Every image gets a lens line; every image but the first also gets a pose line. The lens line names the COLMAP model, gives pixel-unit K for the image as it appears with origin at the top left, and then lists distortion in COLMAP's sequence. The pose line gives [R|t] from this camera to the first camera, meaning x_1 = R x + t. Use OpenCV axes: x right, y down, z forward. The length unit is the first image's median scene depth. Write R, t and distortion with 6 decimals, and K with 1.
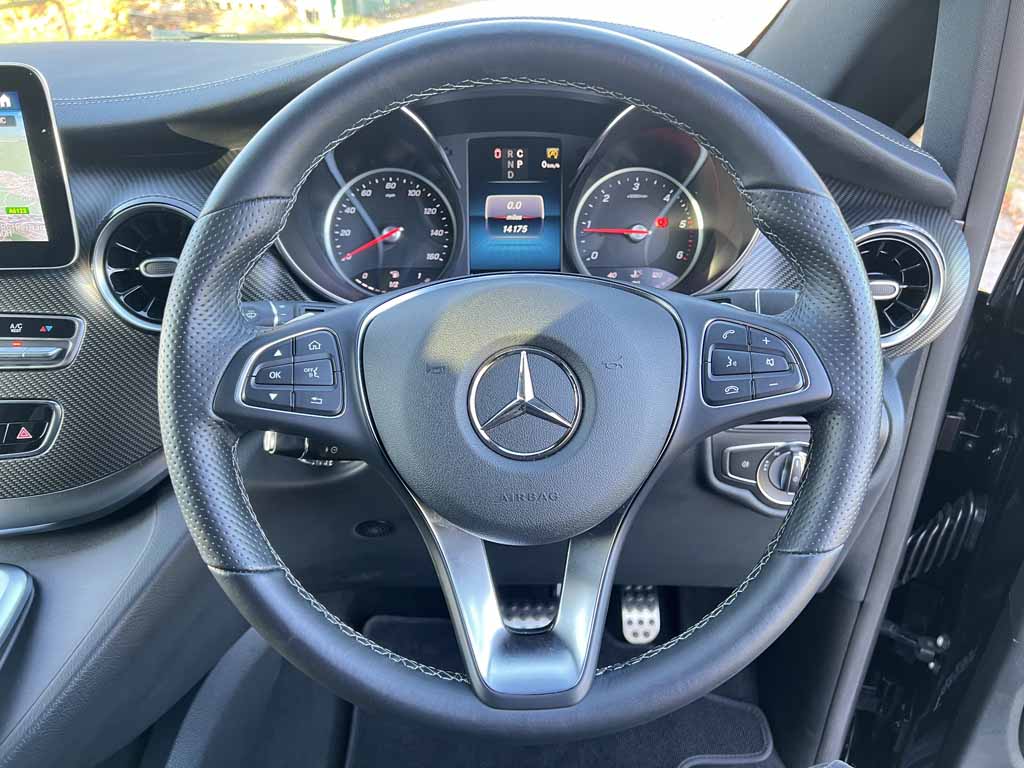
lens RADIAL K [[783.1, 0, 512.0], [0, 783.1, 384.0], [0, 0, 1]] dist [0.027126, -0.000653]
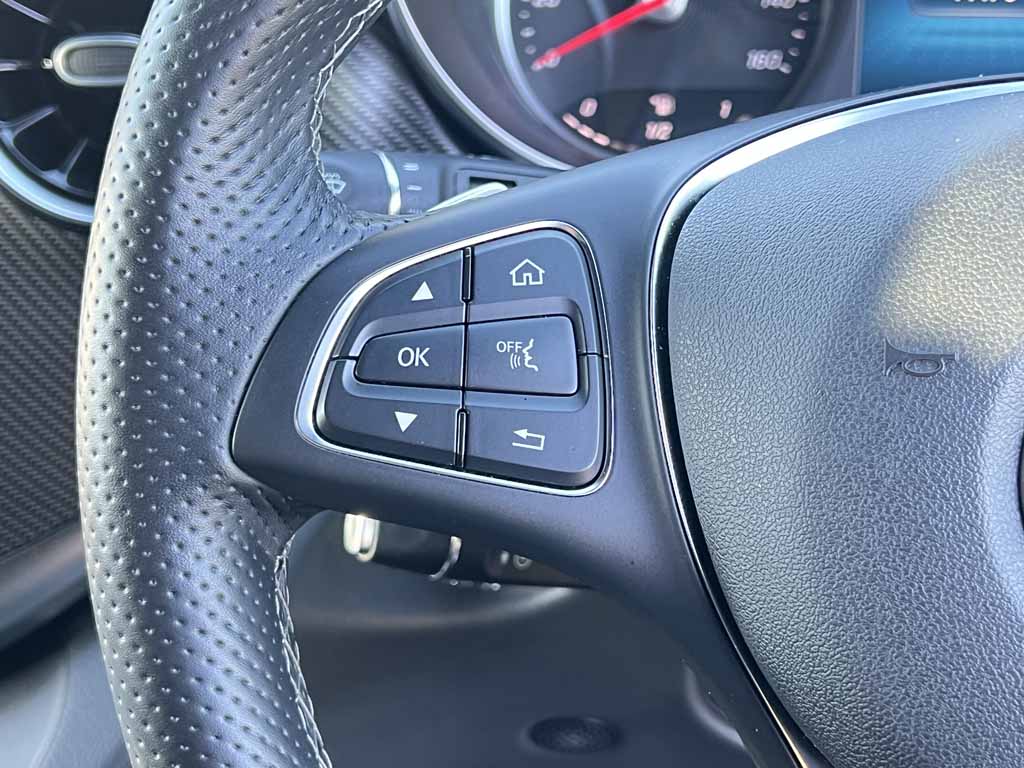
lens RADIAL K [[1510.8, 0, 512.0], [0, 1510.8, 384.0], [0, 0, 1]] dist [0.159428, -0.033296]
pose [[0.986454, 0.050570, -0.156046, -0.099073], [-0.048836, 0.998695, 0.014932, -0.007301], [0.156598, -0.007109, 0.987637, 0.231063]]
